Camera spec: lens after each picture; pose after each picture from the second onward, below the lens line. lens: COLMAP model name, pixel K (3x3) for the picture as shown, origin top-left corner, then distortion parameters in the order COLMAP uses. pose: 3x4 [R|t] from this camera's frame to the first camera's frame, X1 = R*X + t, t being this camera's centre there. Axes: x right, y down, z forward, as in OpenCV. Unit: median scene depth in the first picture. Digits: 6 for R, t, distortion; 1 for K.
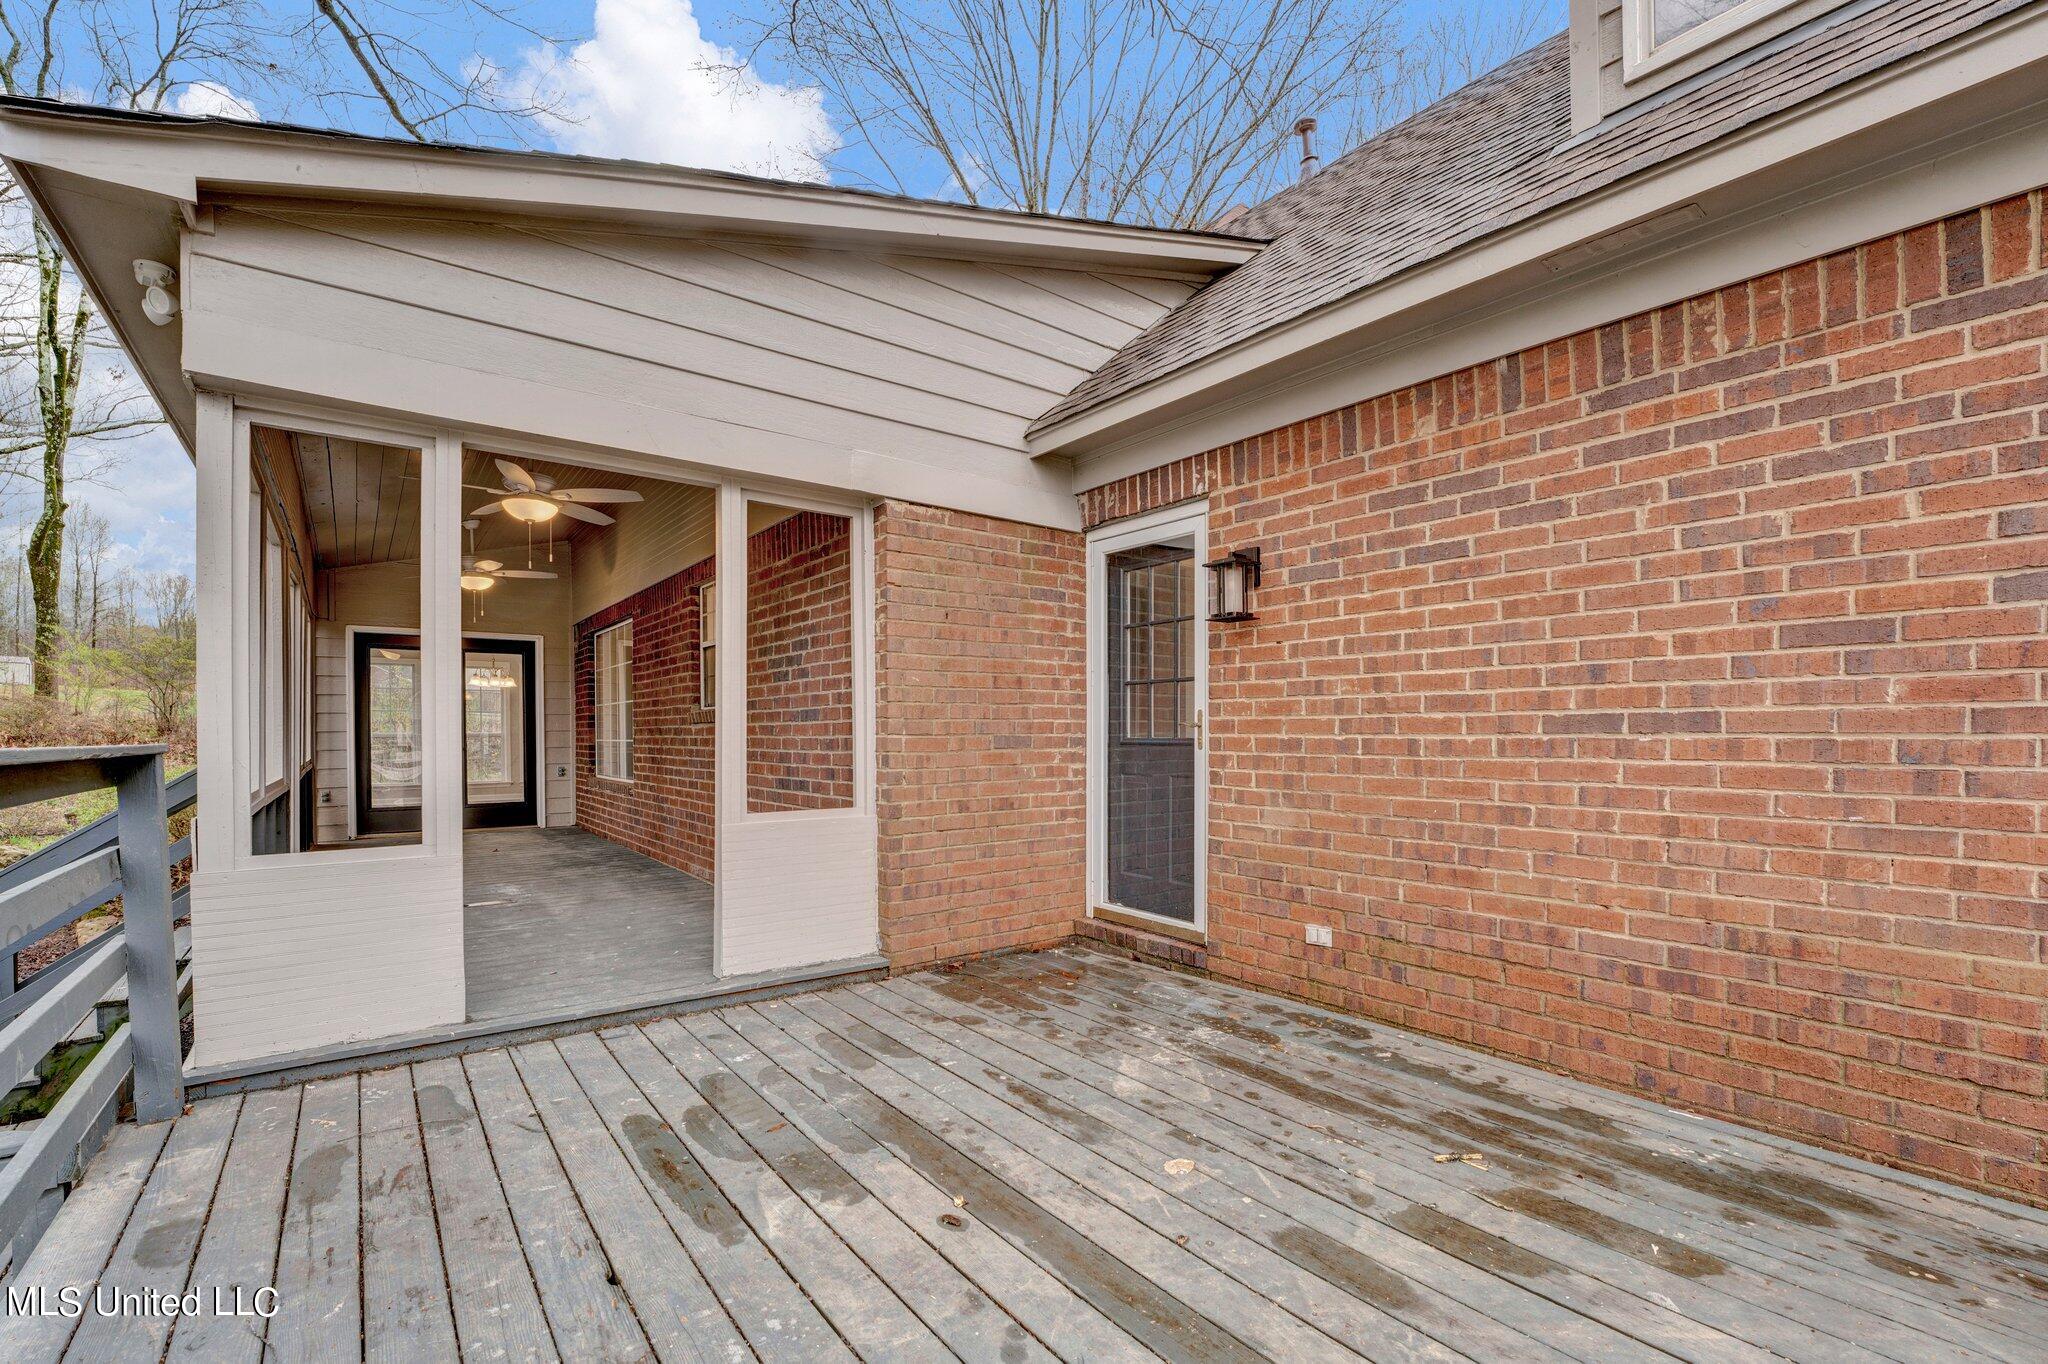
lens RADIAL K [[872.0, 0, 1038.3], [0, 872.0, 744.1], [0, 0, 1]] dist [-0.022541, 0.001808]
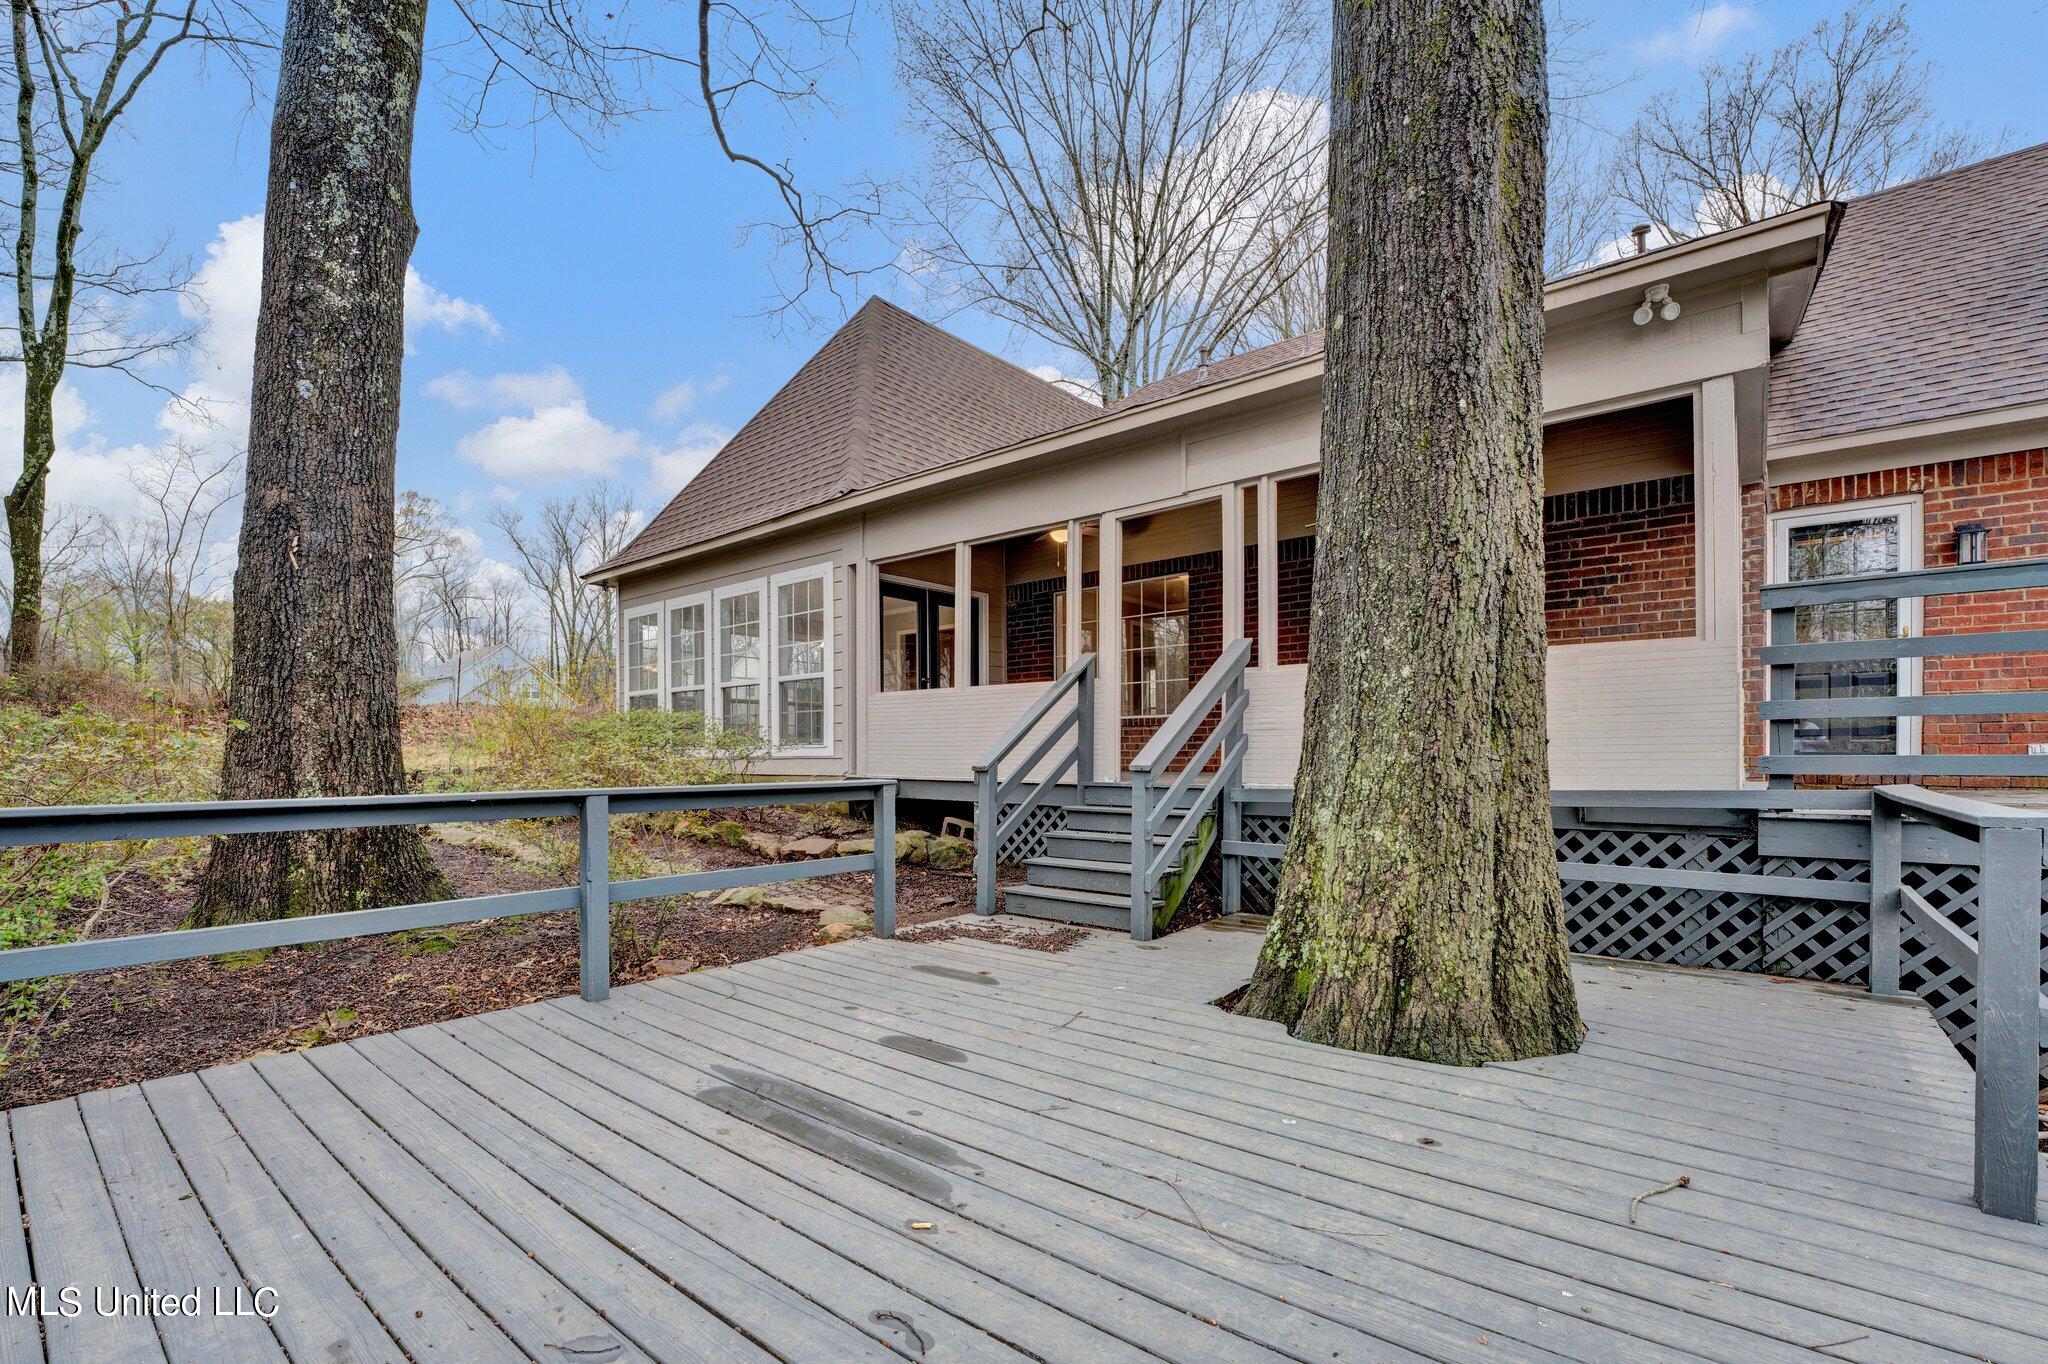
lens RADIAL K [[872.0, 0, 1002.3], [0, 872.0, 759.7], [0, 0, 1]] dist [-0.022541, 0.001808]
pose [[0.980229, -0.001256, 0.197861, -2.238981], [0.002525, 0.999978, -0.006165, 0.272042], [-0.197849, 0.006543, 0.980211, -0.260799]]
